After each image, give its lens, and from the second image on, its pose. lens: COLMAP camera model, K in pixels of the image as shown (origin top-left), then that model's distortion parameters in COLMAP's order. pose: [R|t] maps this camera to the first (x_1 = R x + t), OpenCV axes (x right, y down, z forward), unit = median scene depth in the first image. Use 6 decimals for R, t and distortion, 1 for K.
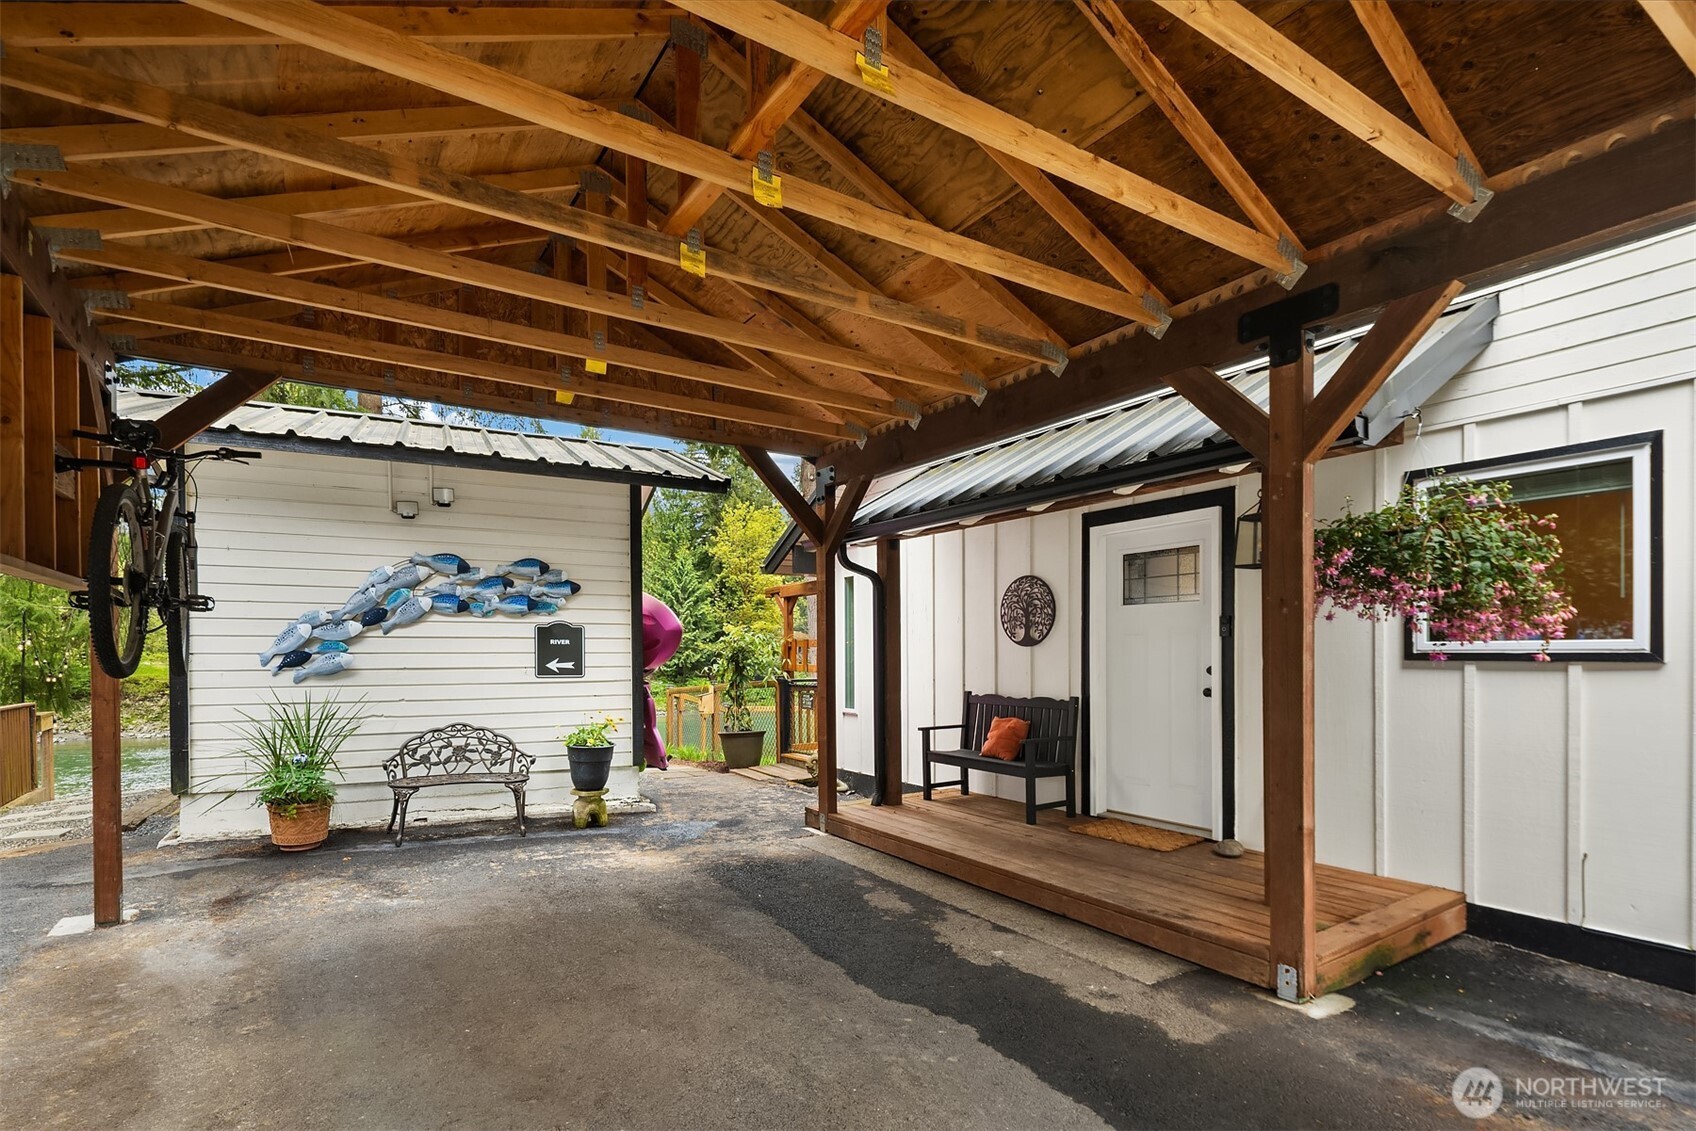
lens RADIAL K [[840.7, 0, 849.1], [0, 840.7, 632.2], [0, 0, 1]] dist [0.000643, -0.000392]
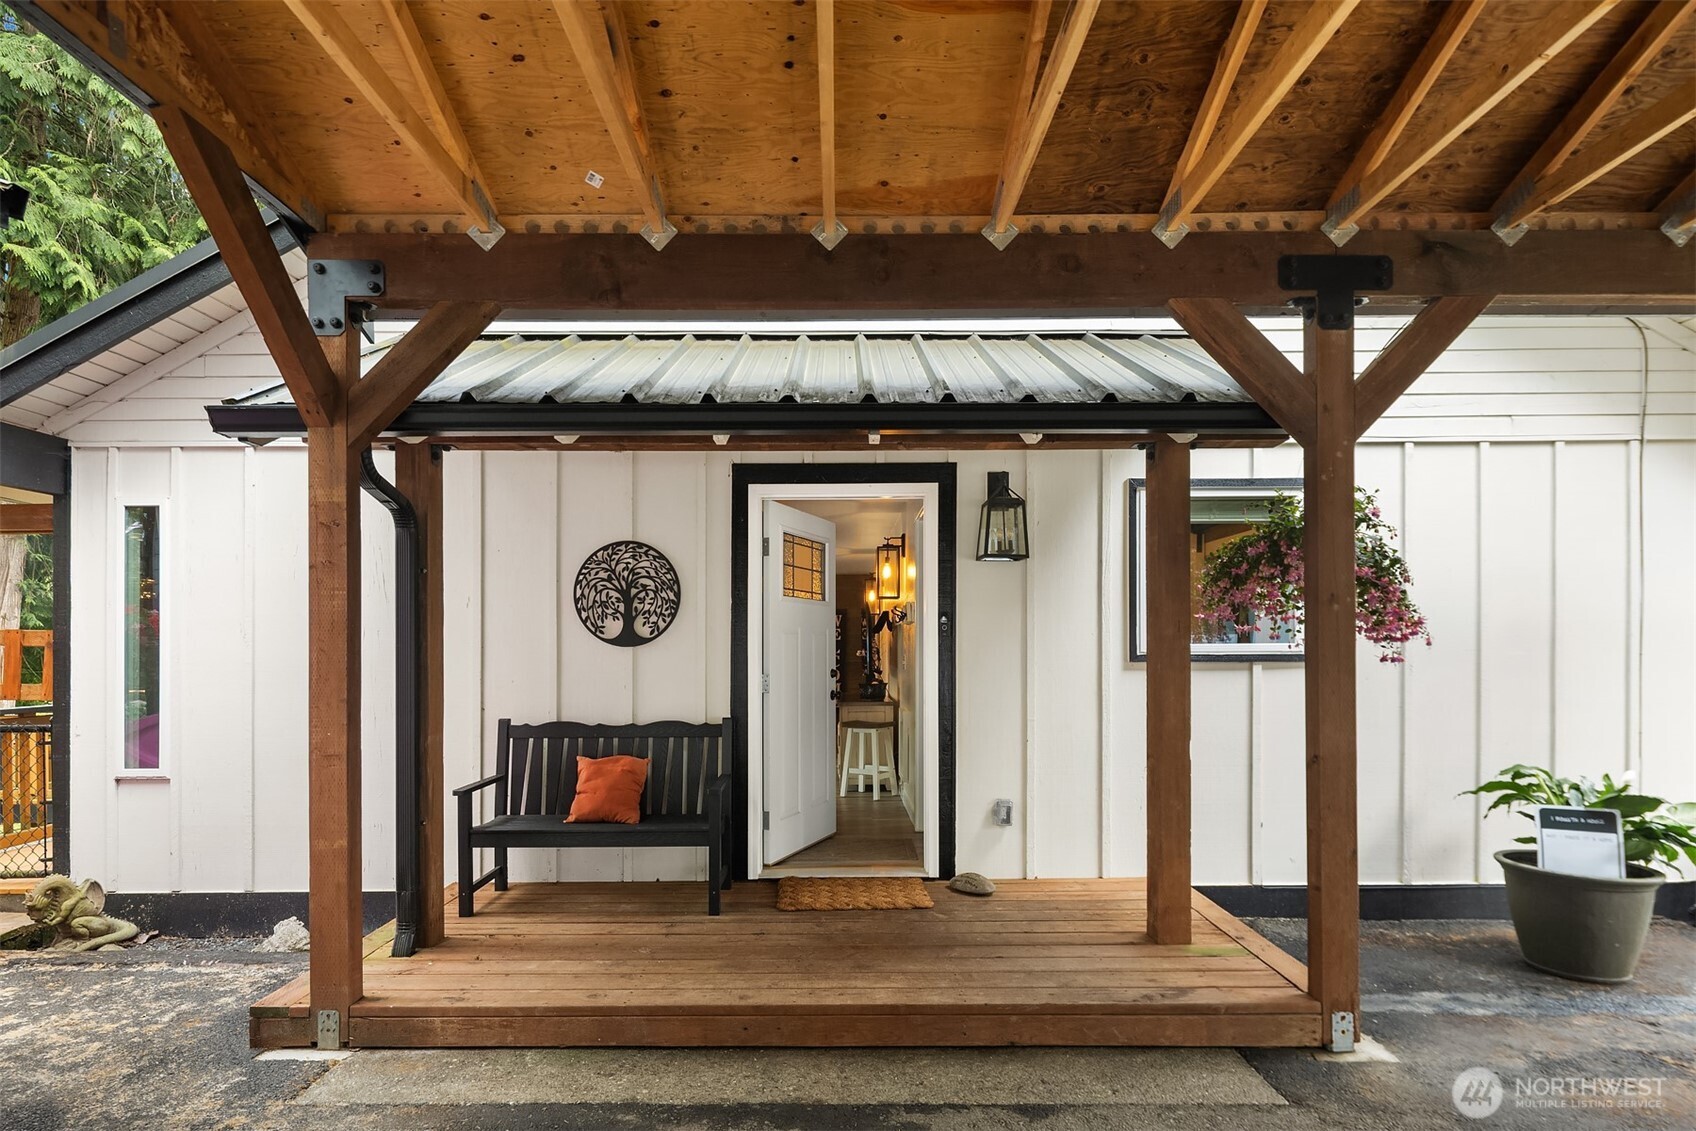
lens RADIAL K [[840.7, 0, 849.1], [0, 840.7, 632.2], [0, 0, 1]] dist [0.000643, -0.000392]
pose [[0.540058, 0.016419, 0.841468, -0.268981], [-0.016662, 0.999822, -0.008815, 0.008736], [-0.841463, -0.009260, 0.540236, 0.515447]]
